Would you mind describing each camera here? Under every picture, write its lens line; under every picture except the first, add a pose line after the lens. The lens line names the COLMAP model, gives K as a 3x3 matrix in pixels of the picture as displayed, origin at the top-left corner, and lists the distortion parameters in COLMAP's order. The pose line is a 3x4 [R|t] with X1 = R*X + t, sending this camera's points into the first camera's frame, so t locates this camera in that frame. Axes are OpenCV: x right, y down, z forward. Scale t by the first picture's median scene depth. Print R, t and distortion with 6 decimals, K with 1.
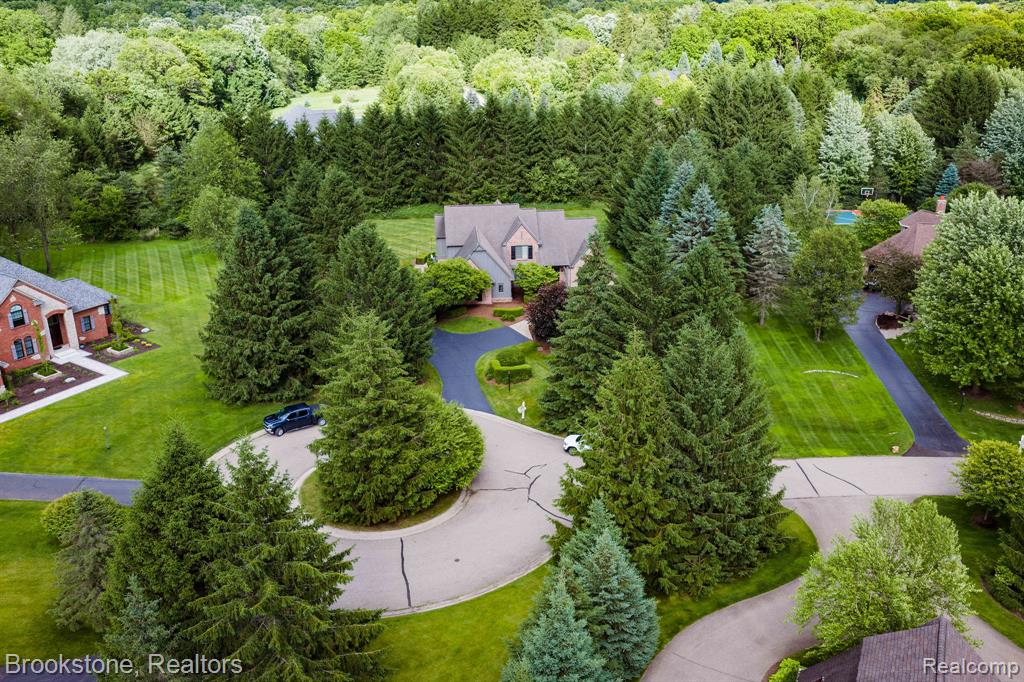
lens RADIAL K [[822.3, 0, 513.0], [0, 822.3, 341.3], [0, 0, 1]] dist [0.045395, -0.001030]
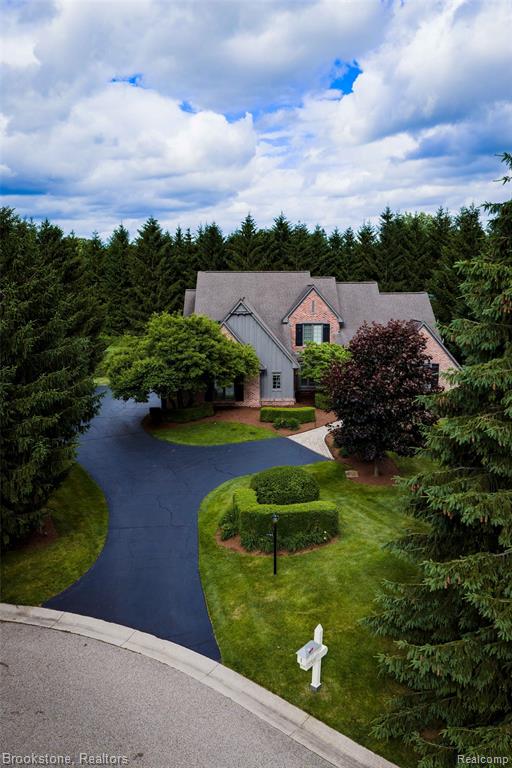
lens RADIAL K [[616.8, 0, 254.4], [0, 616.8, 382.6], [0, 0, 1]] dist [0.045395, -0.001030]
pose [[0.996602, 0.022807, -0.079151, 0.004619], [-0.038536, 0.978356, -0.203311, 0.027961], [0.072801, 0.205670, 0.975910, 0.582698]]
